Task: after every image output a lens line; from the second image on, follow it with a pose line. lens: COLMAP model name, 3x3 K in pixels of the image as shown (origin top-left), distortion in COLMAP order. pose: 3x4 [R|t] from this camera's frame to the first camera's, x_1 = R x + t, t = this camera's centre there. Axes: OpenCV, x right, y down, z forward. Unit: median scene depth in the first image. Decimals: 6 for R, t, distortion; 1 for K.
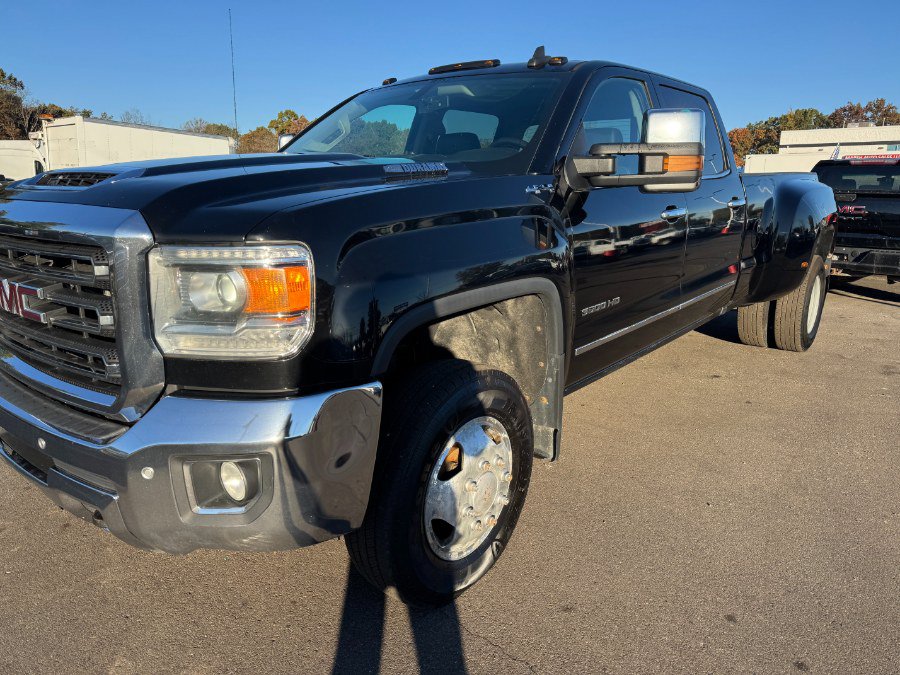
lens RADIAL K [[629.7, 0, 445.9], [0, 629.7, 337.9], [0, 0, 1]] dist [0.003534, -0.003281]
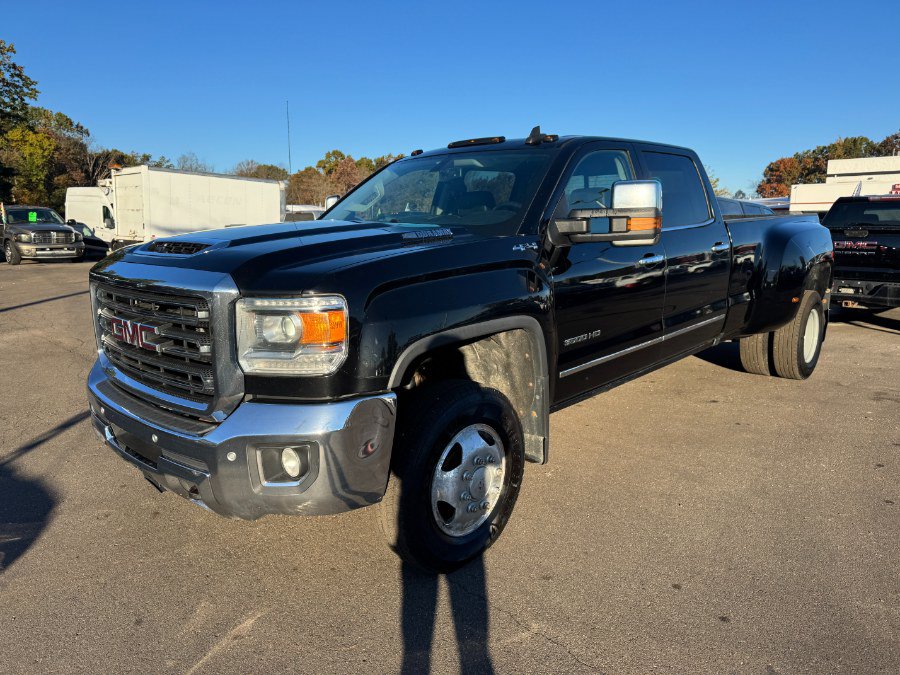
lens RADIAL K [[627.4, 0, 448.6], [0, 627.4, 337.0], [0, 0, 1]] dist [0.029626, -0.036364]
pose [[0.997921, -0.004148, -0.064308, 0.069380], [0.000686, 0.998553, -0.053765, 0.014311], [0.064438, 0.053609, 0.996481, -0.257102]]
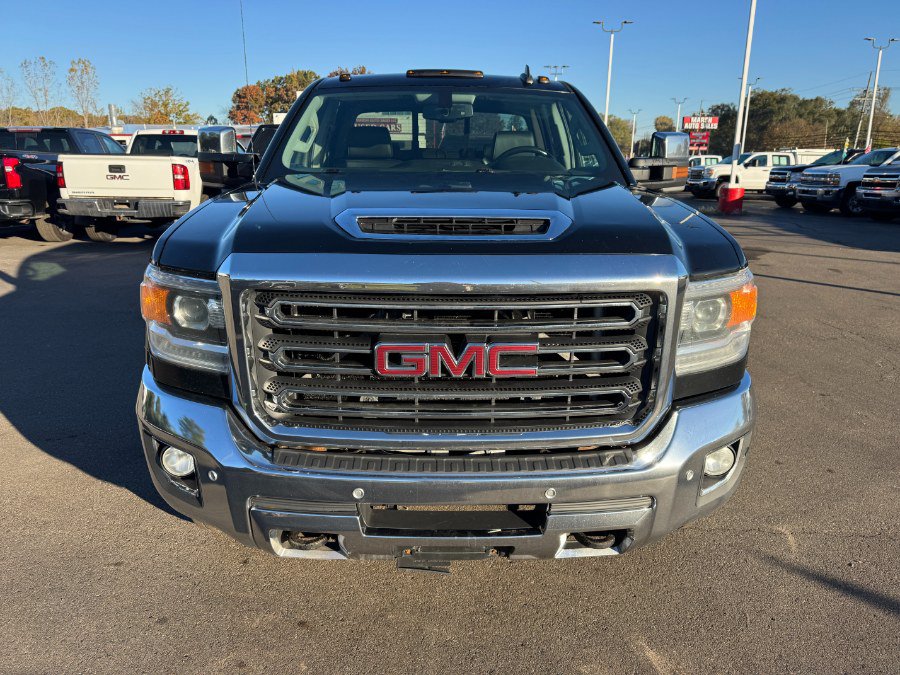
lens RADIAL K [[629.7, 0, 445.9], [0, 629.7, 337.9], [0, 0, 1]] dist [0.003534, -0.003281]
pose [[0.758461, -0.192829, 0.622538, -0.955658], [0.151515, 0.981225, 0.119335, -0.158203], [-0.633861, 0.003813, 0.773438, 0.238387]]
